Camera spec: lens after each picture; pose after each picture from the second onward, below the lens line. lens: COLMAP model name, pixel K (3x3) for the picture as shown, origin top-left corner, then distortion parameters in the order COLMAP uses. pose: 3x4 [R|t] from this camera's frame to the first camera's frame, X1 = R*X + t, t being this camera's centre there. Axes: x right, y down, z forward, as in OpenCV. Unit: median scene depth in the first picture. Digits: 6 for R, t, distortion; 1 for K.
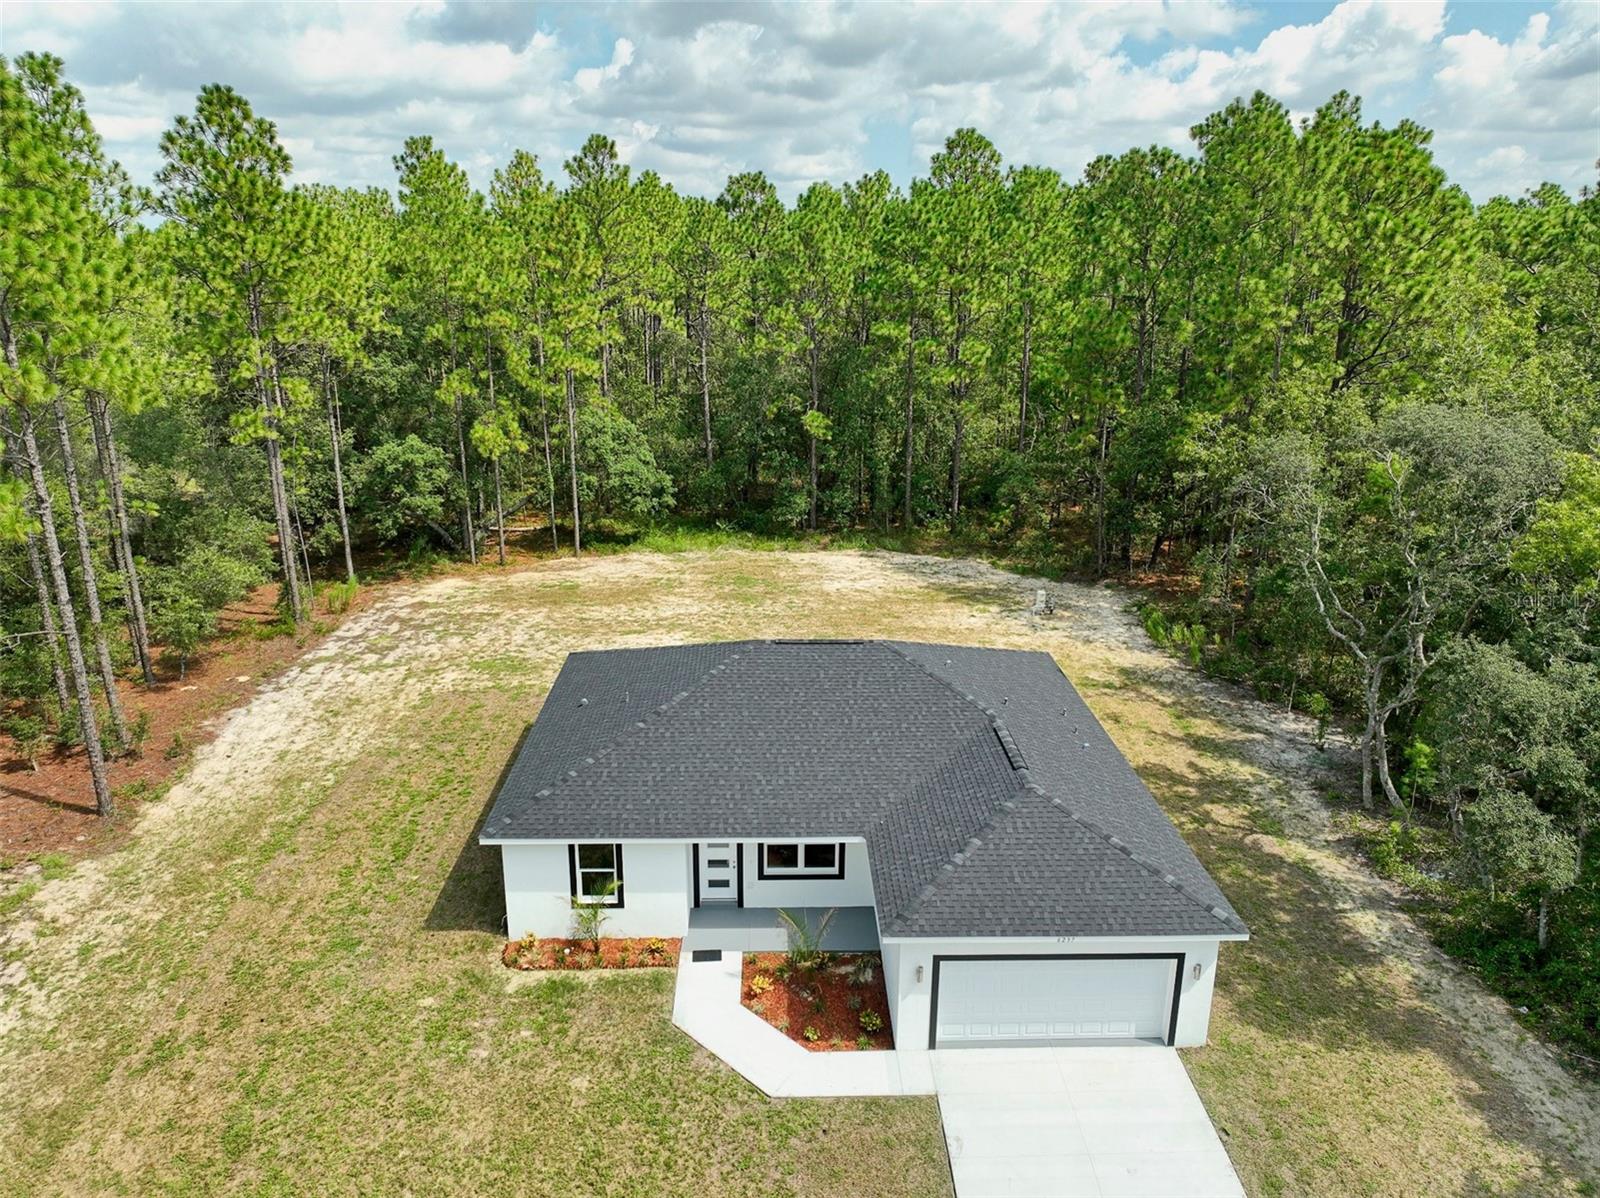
lens RADIAL K [[1126.4, 0, 799.4], [0, 1126.4, 595.3], [0, 0, 1]] dist [-0.002266, 0.019001]
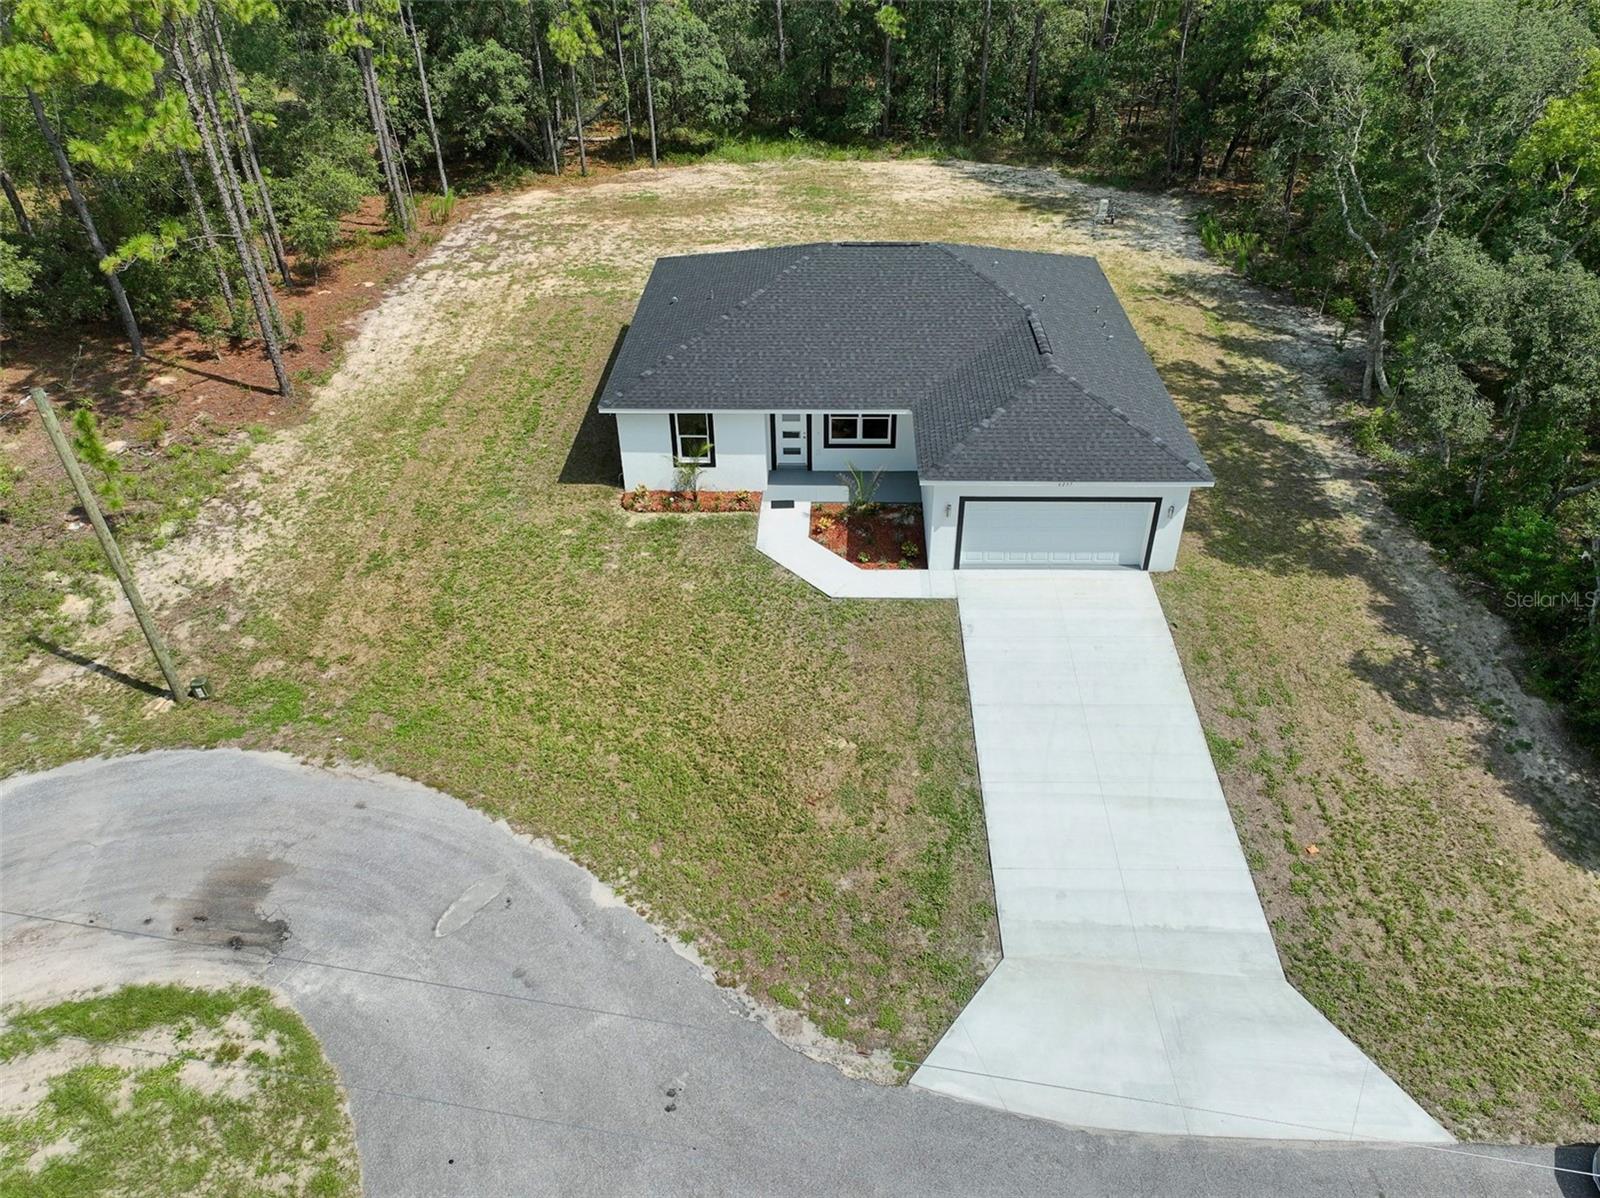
lens RADIAL K [[1126.4, 0, 799.9], [0, 1126.4, 599.5], [0, 0, 1]] dist [-0.002266, 0.019001]
pose [[0.997805, 0.018480, -0.063582, 0.013522], [0.003074, 0.946300, 0.323276, 0.011254], [0.066142, -0.322762, 0.944166, -0.155808]]
